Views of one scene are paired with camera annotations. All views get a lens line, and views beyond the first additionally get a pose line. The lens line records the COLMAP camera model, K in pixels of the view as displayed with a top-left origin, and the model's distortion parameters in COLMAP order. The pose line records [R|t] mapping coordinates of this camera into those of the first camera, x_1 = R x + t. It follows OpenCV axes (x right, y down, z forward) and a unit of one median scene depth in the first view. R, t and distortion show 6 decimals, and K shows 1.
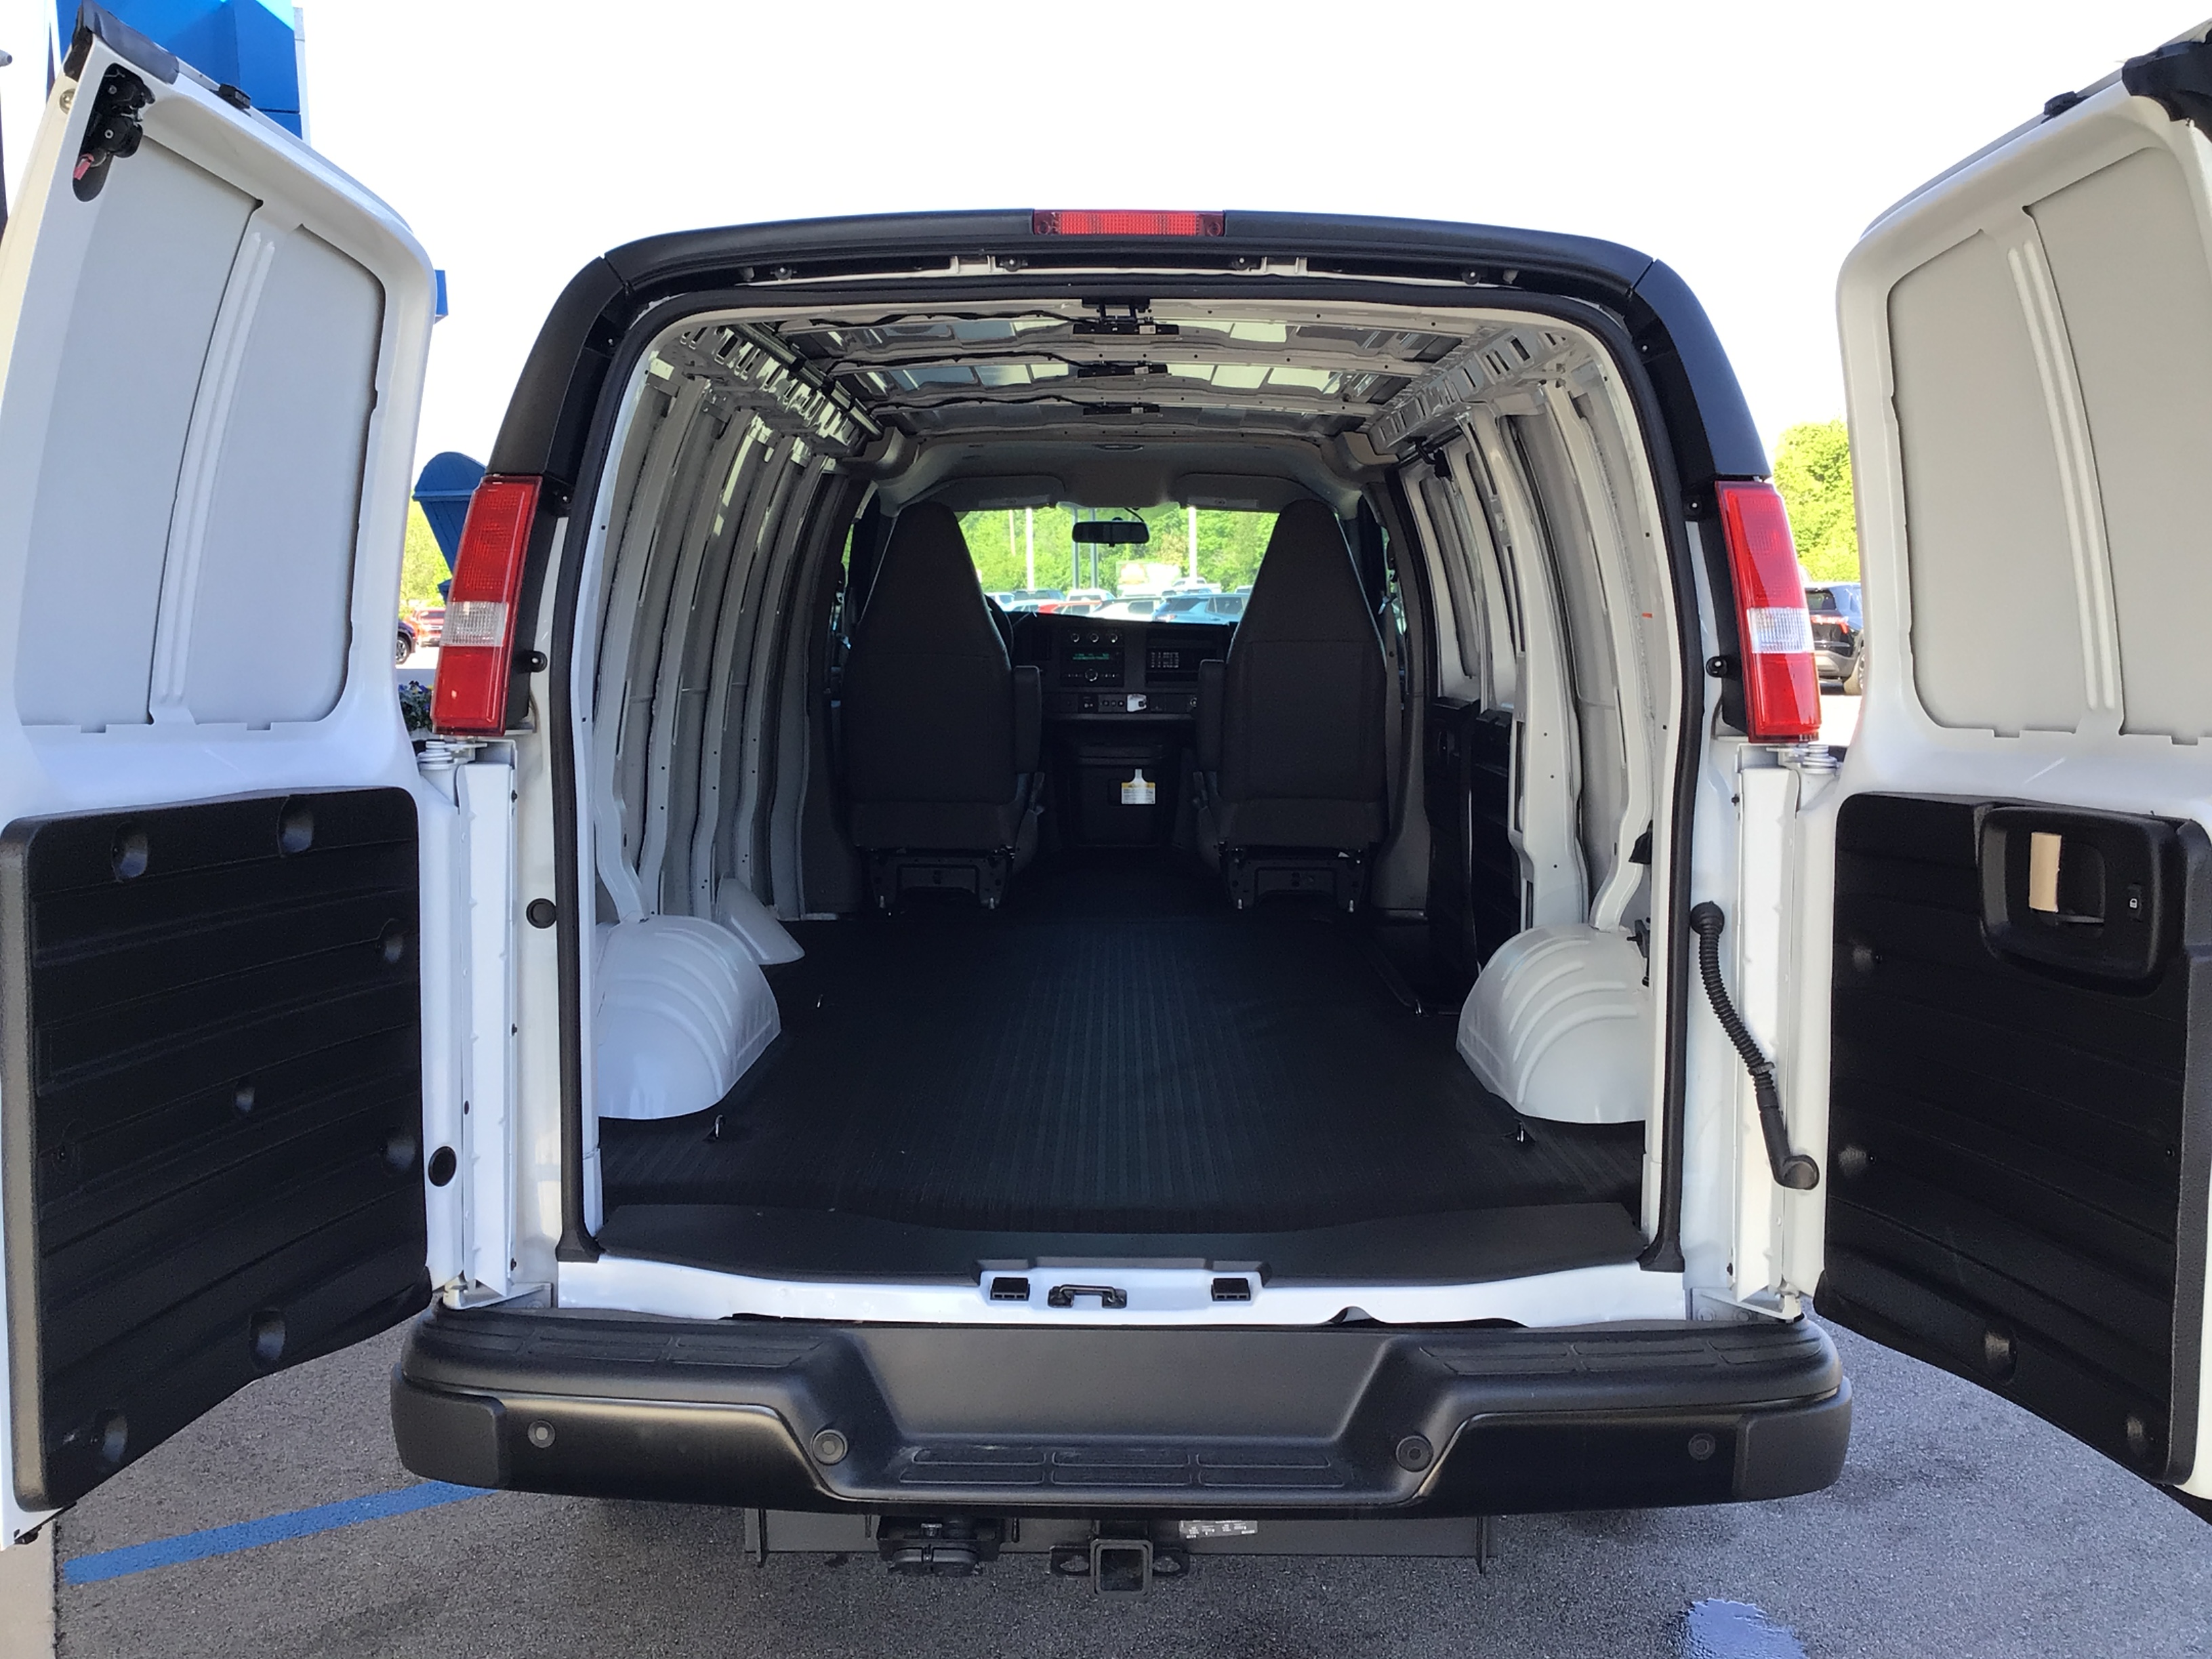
lens RADIAL K [[2011.7, 0, 1092.6], [0, 2011.7, 830.8], [0, 0, 1]] dist [0.035459, 0.000000]
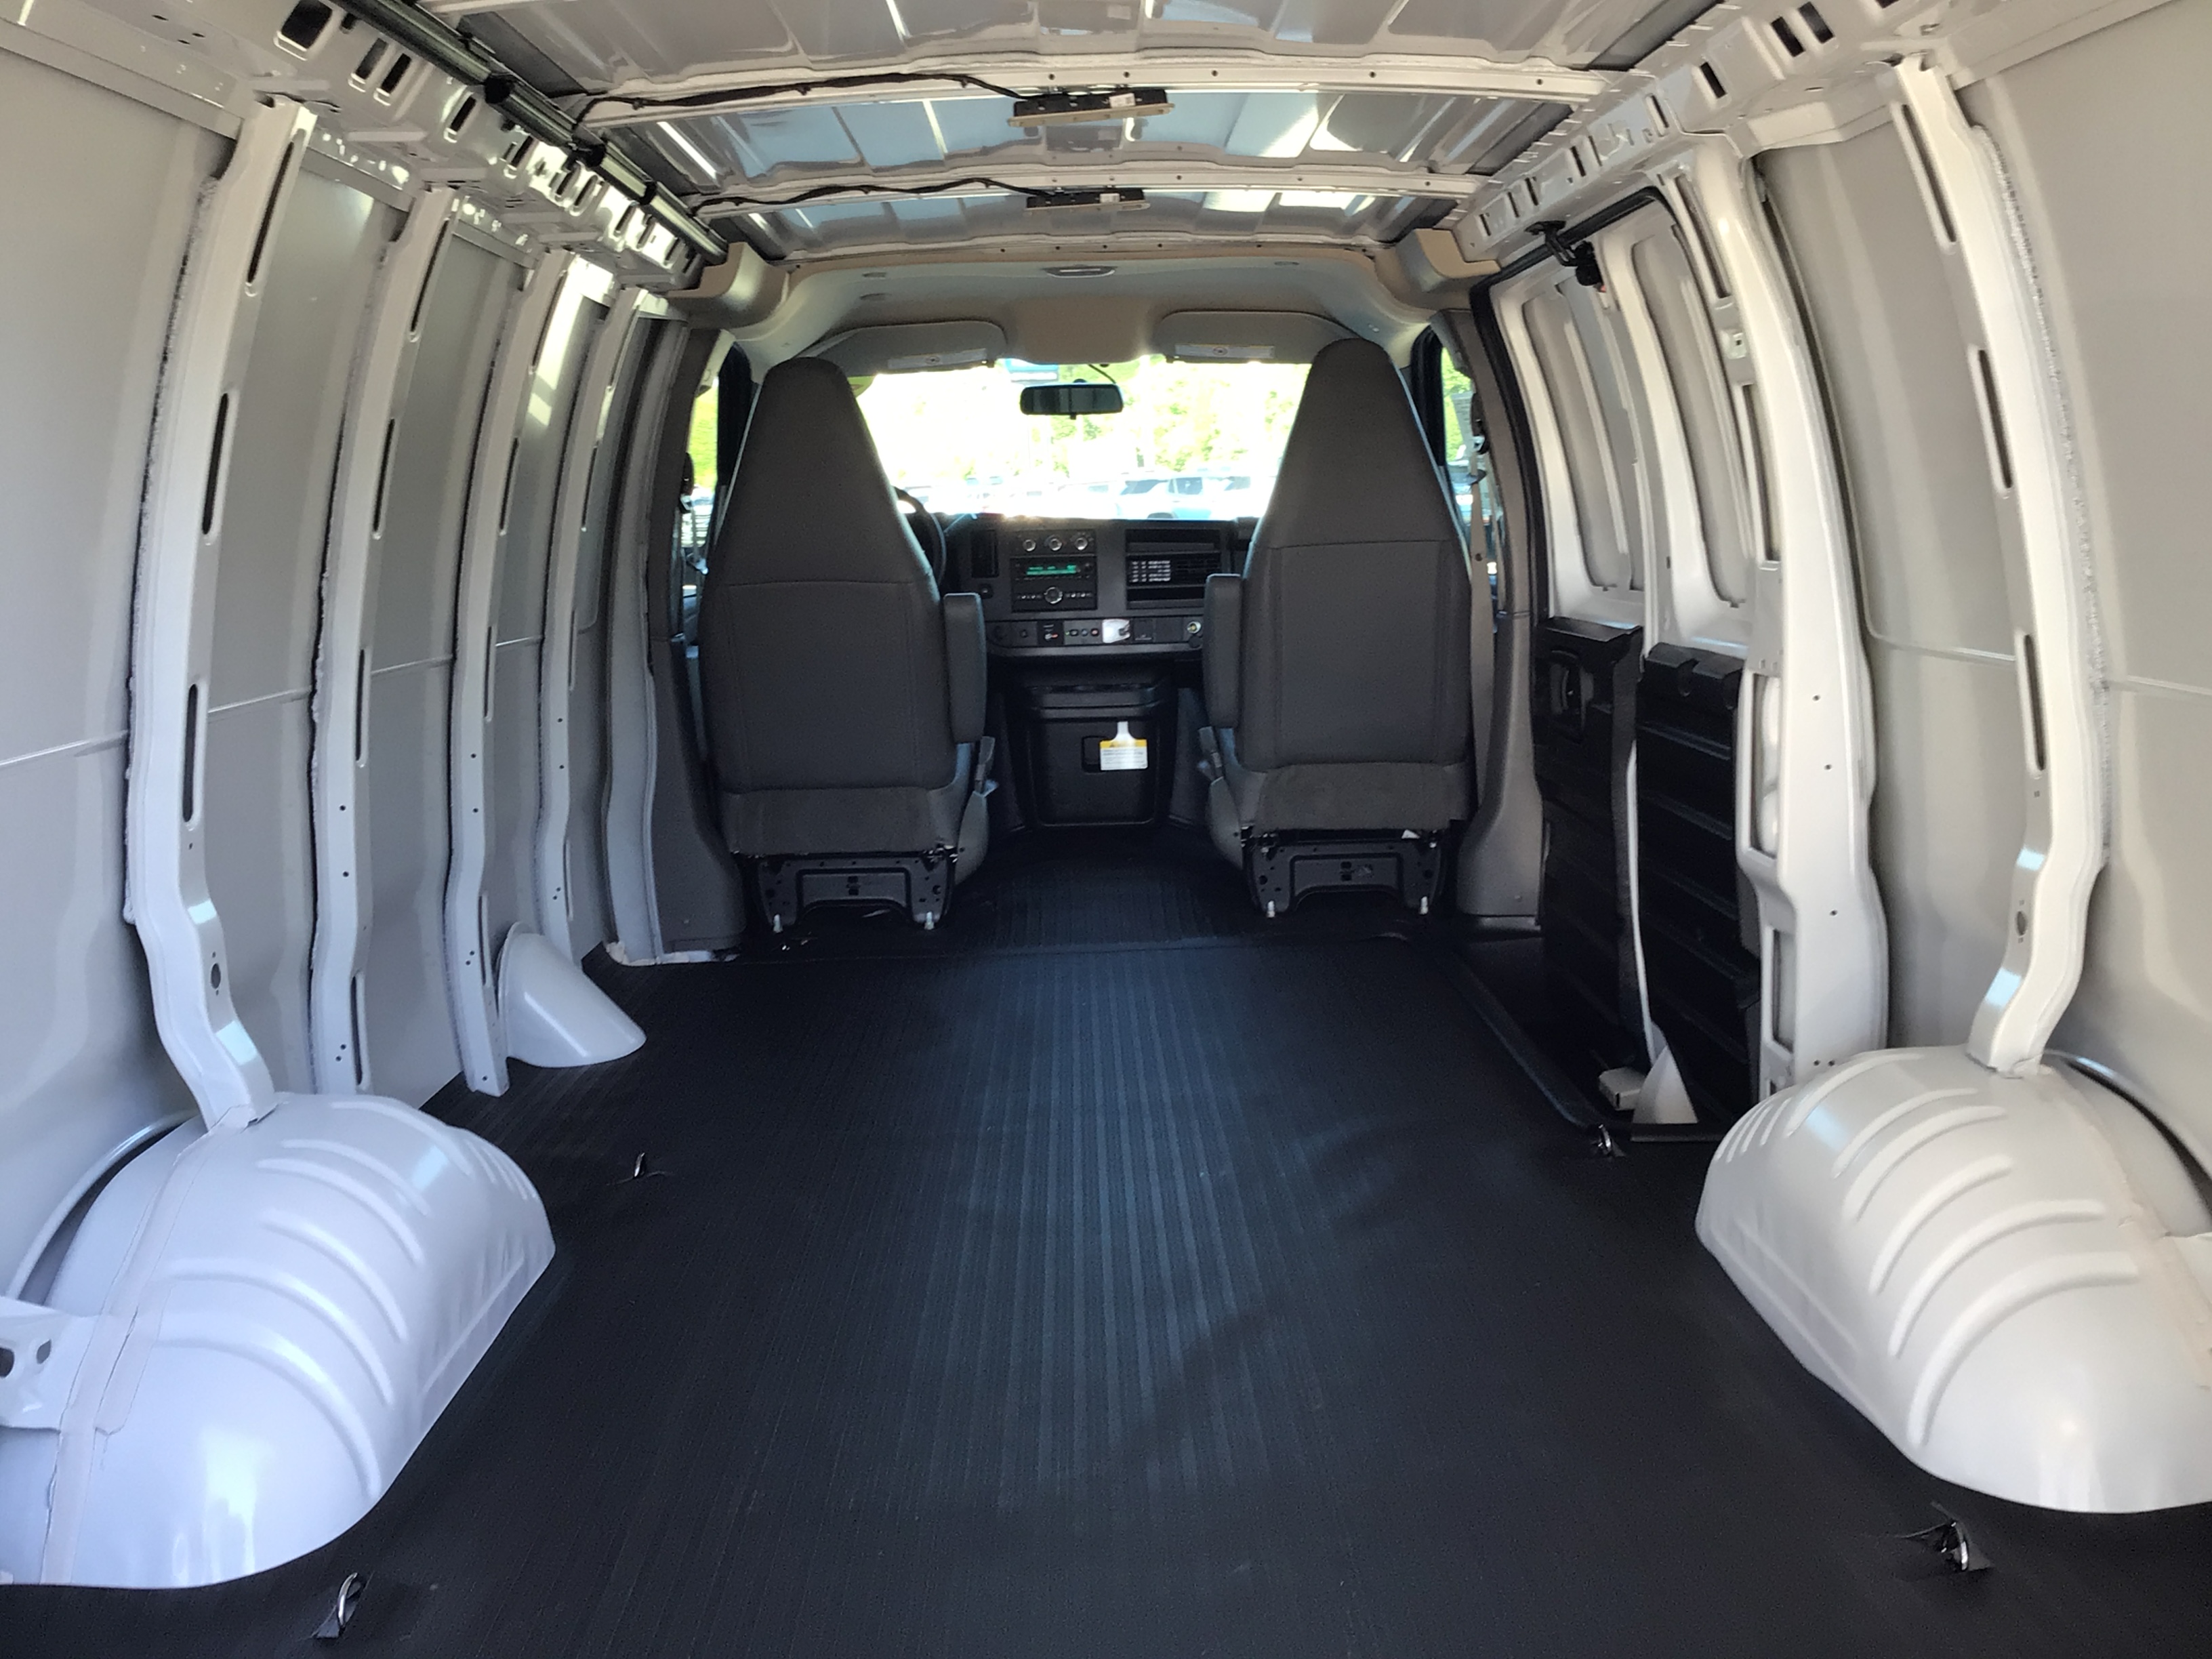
lens RADIAL K [[2011.7, 0, 1144.5], [0, 2011.7, 822.4], [0, 0, 1]] dist [0.035459, 0.000000]
pose [[0.998227, -0.041245, 0.042919, -0.002468], [0.038904, 0.997782, 0.054017, -0.036638], [-0.045051, -0.052251, 0.997617, 0.288525]]
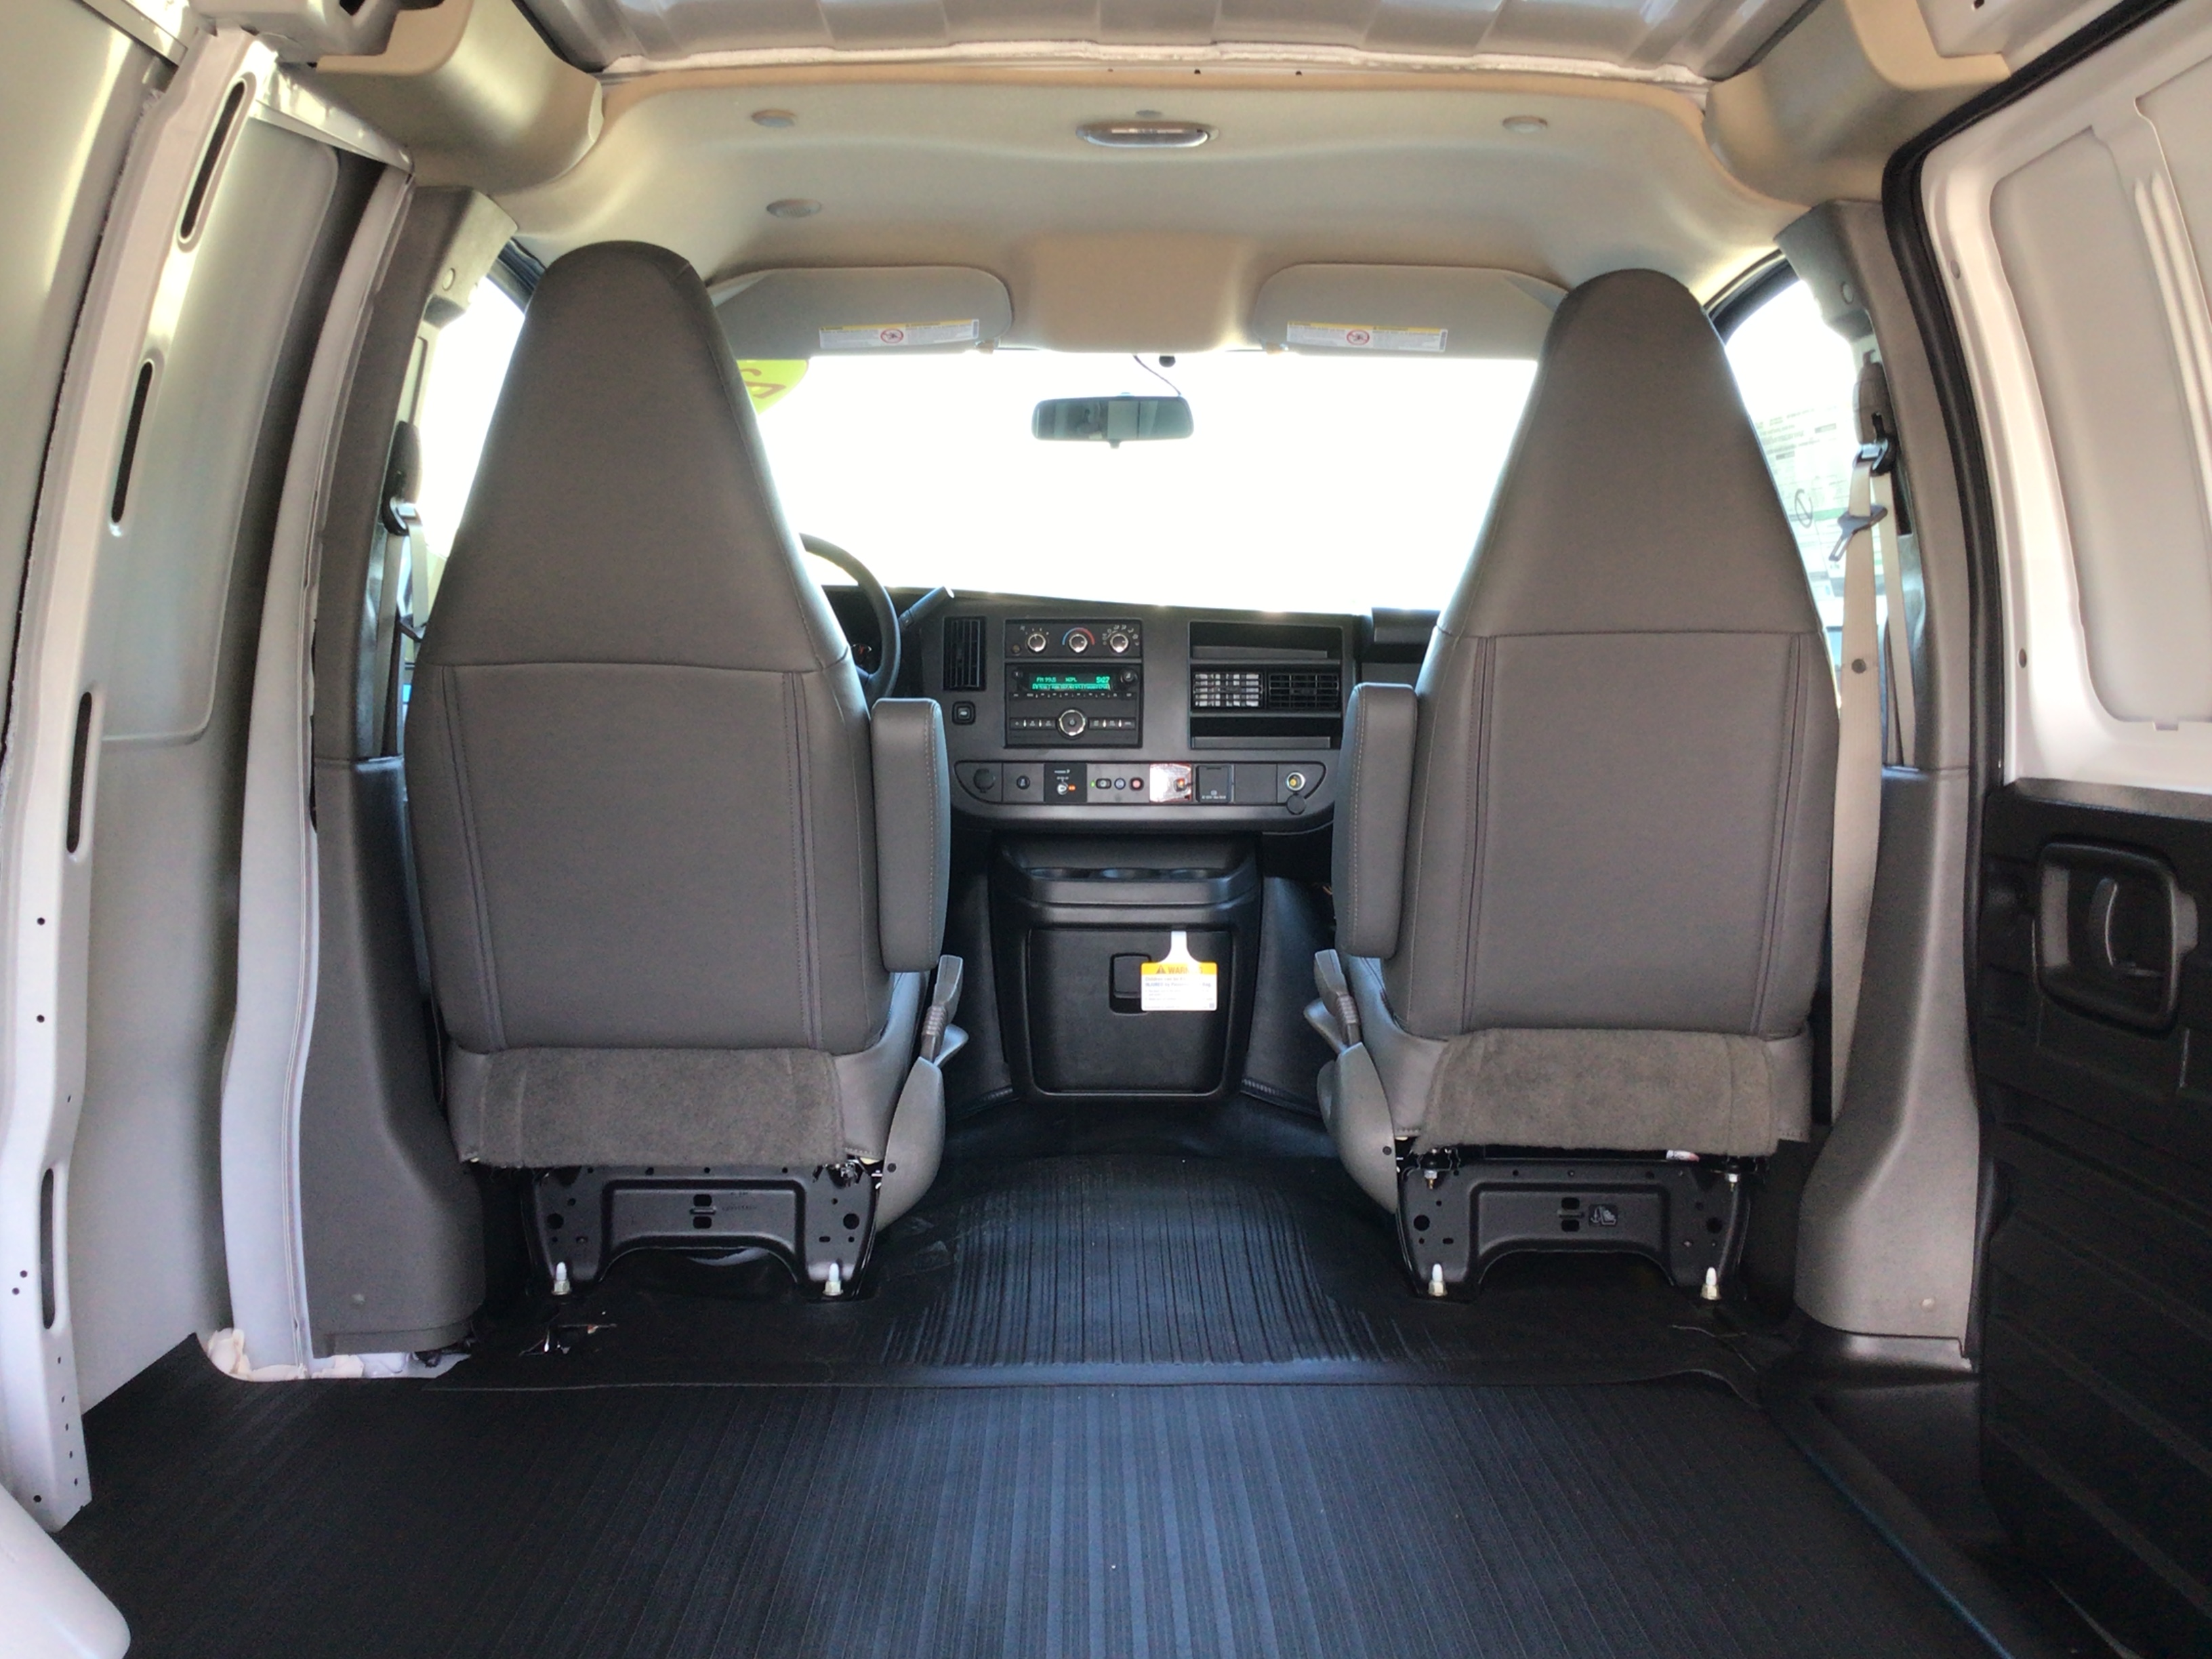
lens RADIAL K [[2011.7, 0, 1136.2], [0, 2011.7, 750.5], [0, 0, 1]] dist [0.035459, 0.000000]
pose [[0.999205, -0.002723, 0.039782, -0.004650], [0.005275, 0.997923, -0.064199, -0.046337], [-0.039525, 0.064358, 0.997144, 0.604625]]
